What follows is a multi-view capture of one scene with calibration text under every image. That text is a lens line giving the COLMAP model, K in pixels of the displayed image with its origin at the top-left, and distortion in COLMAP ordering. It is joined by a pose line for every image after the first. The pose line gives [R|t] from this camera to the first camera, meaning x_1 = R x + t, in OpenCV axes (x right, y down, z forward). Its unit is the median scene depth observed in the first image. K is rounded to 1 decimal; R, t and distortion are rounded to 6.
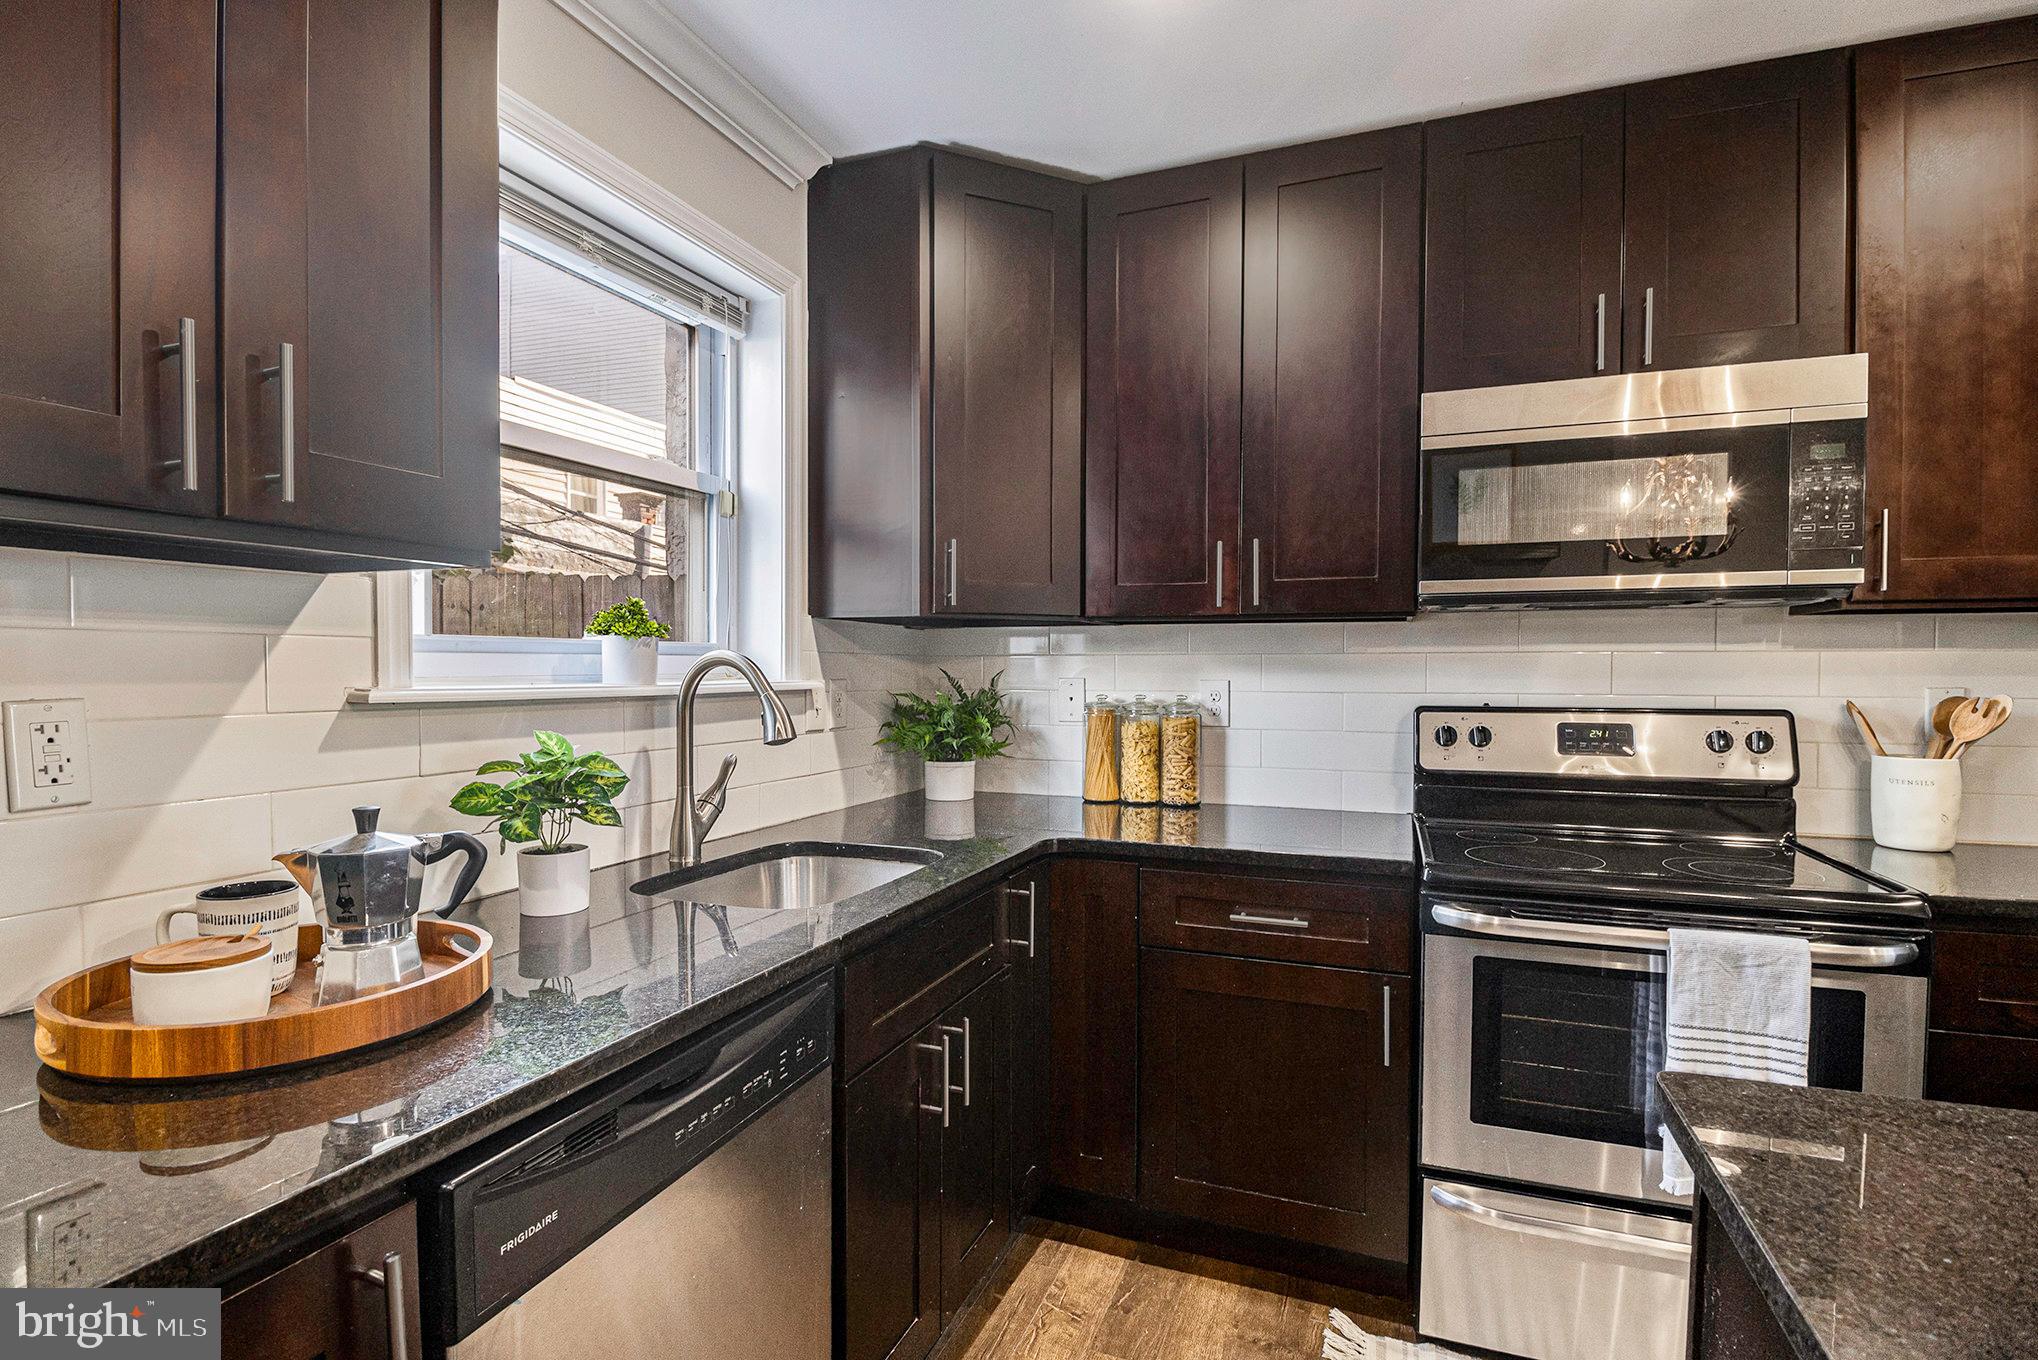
lens RADIAL K [[966.1, 0, 1020.9], [0, 966.1, 695.2], [0, 0, 1]] dist [0.000753, -0.002336]
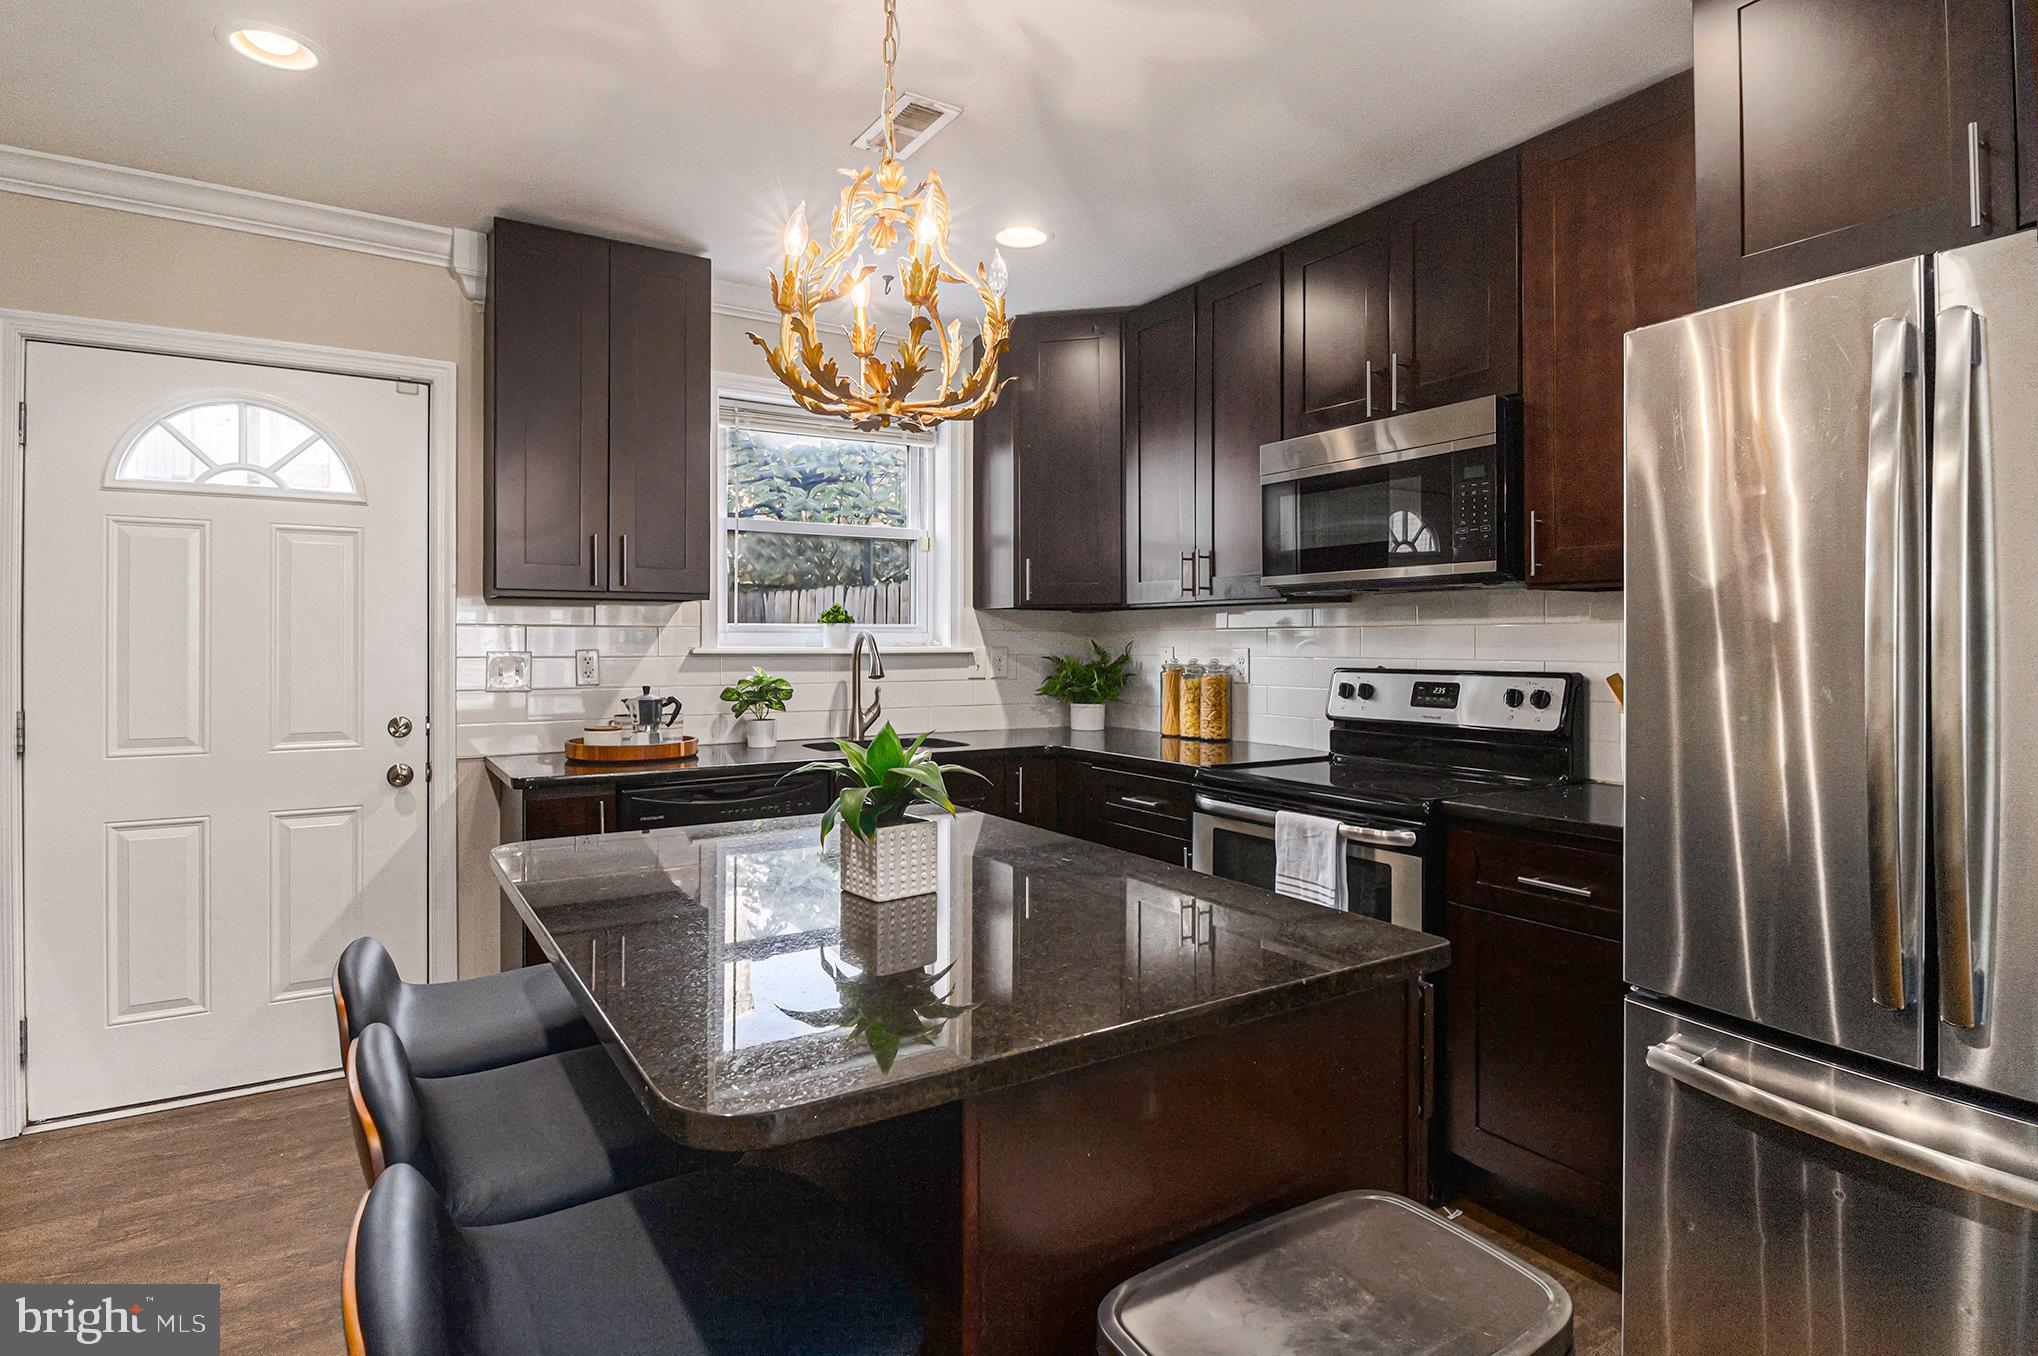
lens RADIAL K [[1056.5, 0, 1026.4], [0, 1056.5, 661.7], [0, 0, 1]] dist [0.011081, 0.000956]
pose [[0.807091, 0.009831, -0.590345, 0.986600], [-0.015439, 0.999871, -0.004456, 0.016977], [0.590225, 0.012711, 0.807139, -0.423422]]
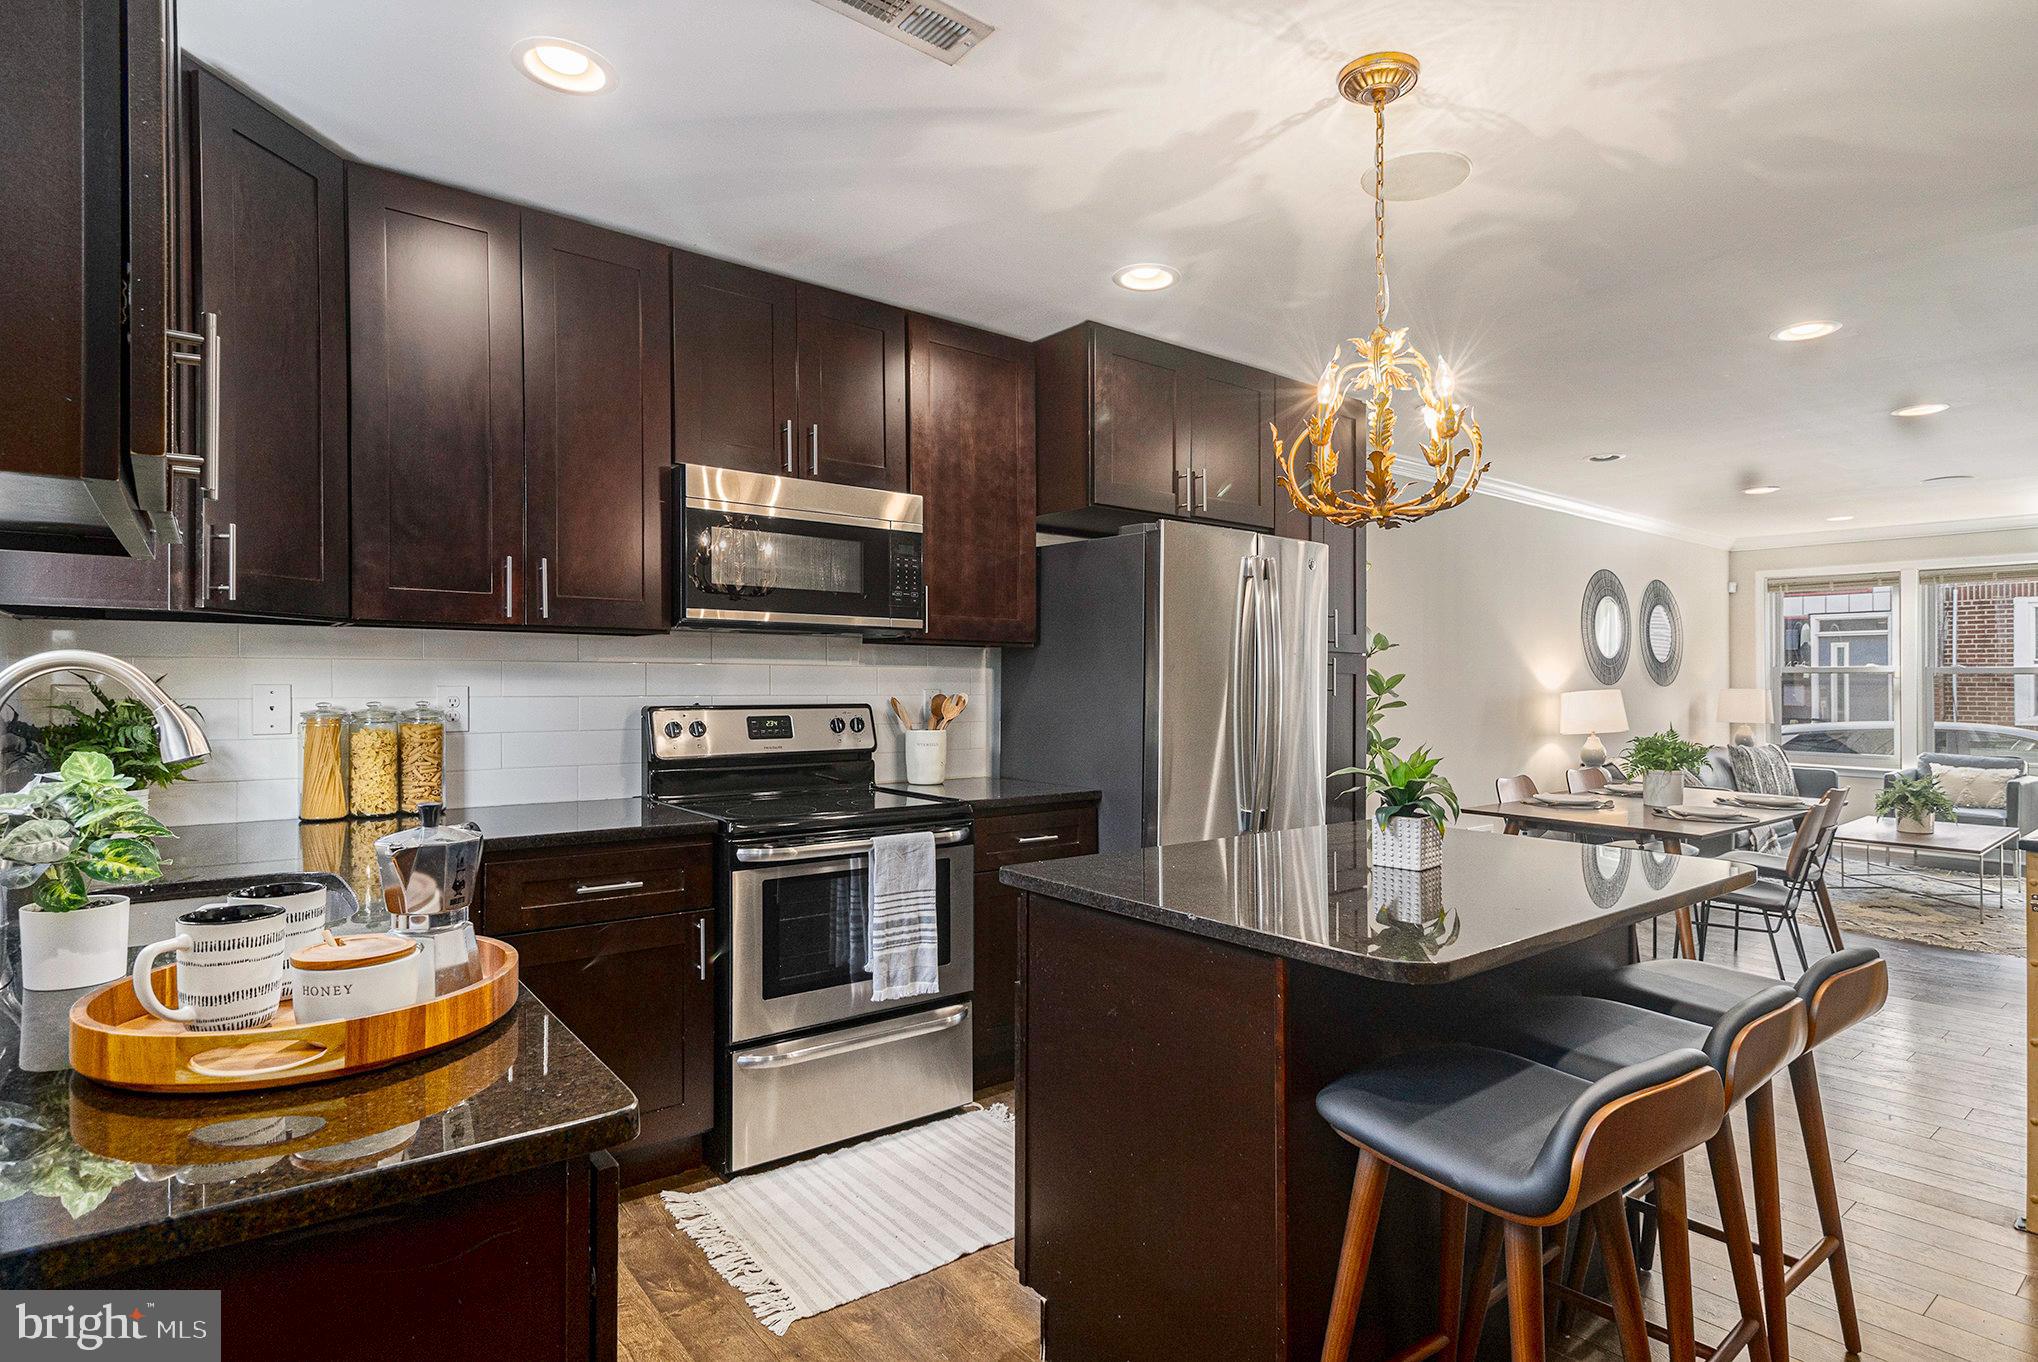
lens RADIAL K [[1056.5, 0, 1025.6], [0, 1056.5, 670.2], [0, 0, 1]] dist [0.011081, 0.000956]
pose [[0.514385, 0.011027, 0.857489, -0.531131], [0.017385, 0.999578, -0.023284, 0.004862], [-0.857383, 0.026884, 0.513976, -0.102770]]
